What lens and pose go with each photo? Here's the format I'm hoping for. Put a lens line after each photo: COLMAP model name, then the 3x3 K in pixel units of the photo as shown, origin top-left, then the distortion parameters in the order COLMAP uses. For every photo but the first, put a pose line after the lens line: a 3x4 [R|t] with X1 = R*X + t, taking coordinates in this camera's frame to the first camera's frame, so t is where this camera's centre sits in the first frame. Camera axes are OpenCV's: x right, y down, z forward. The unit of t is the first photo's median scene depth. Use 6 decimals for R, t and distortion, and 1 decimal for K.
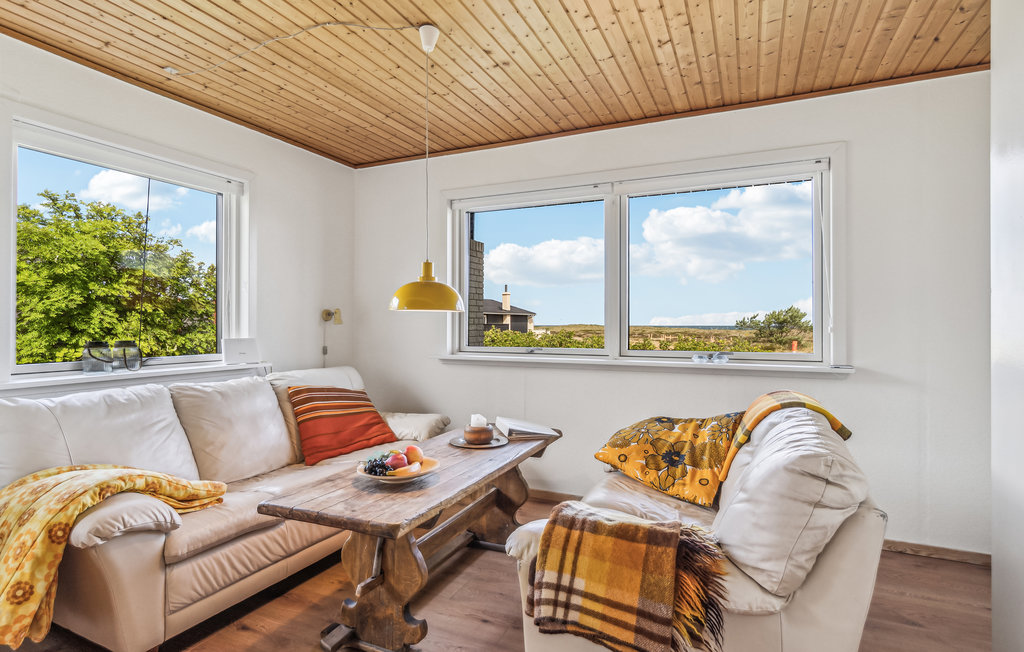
lens RADIAL K [[529.8, 0, 499.3], [0, 529.8, 326.8], [0, 0, 1]] dist [-0.002359, 0.000100]
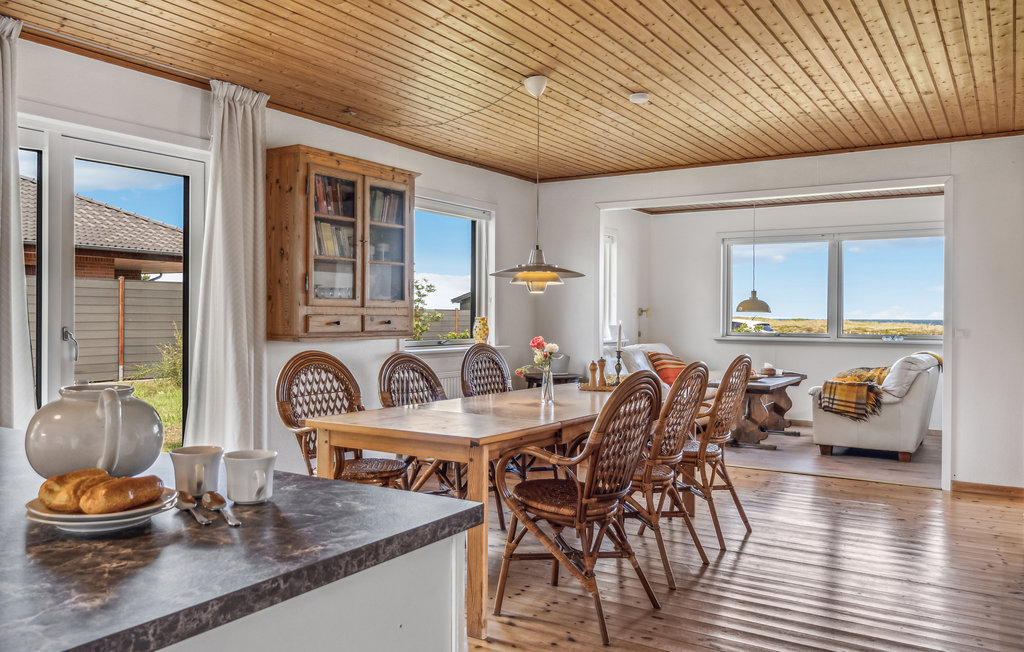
lens RADIAL K [[818.6, 0, 487.9], [0, 818.6, 325.8], [0, 0, 1]] dist [0.011965, -0.004604]
pose [[0.991065, 0.000204, -0.133381, -0.537270], [0.001184, 0.999946, 0.010326, -0.006789], [0.133376, -0.010391, 0.991011, -1.770869]]
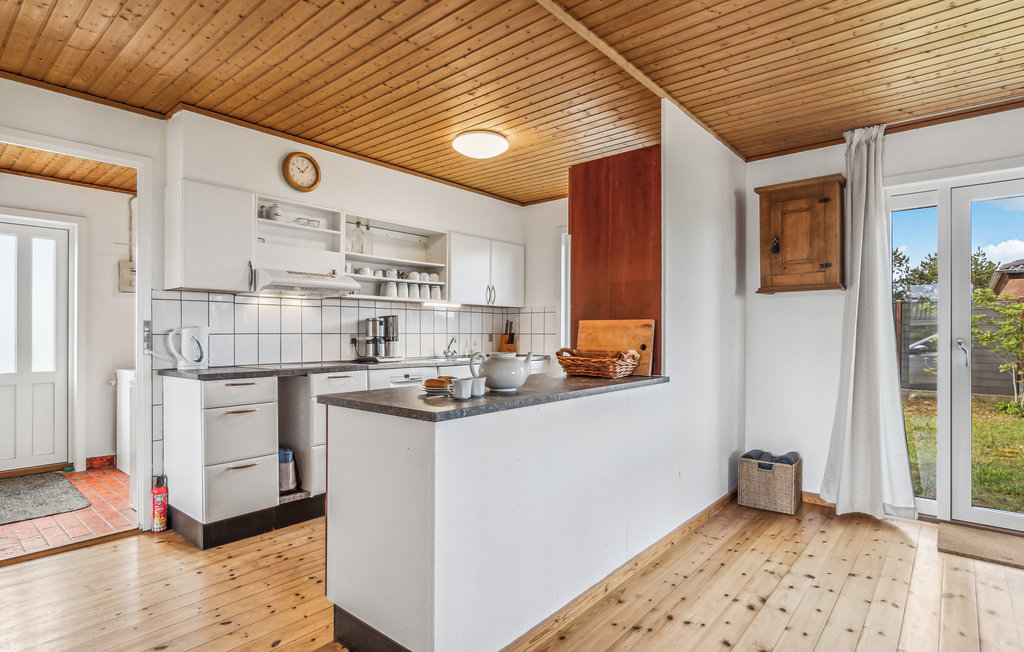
lens RADIAL K [[529.8, 0, 499.3], [0, 529.8, 326.8], [0, 0, 1]] dist [-0.002359, 0.000100]
pose [[-0.269872, -0.021571, -0.962655, -0.164417], [-0.001490, 0.999757, -0.021985, 0.009942], [0.962895, -0.004499, -0.269839, -1.252979]]
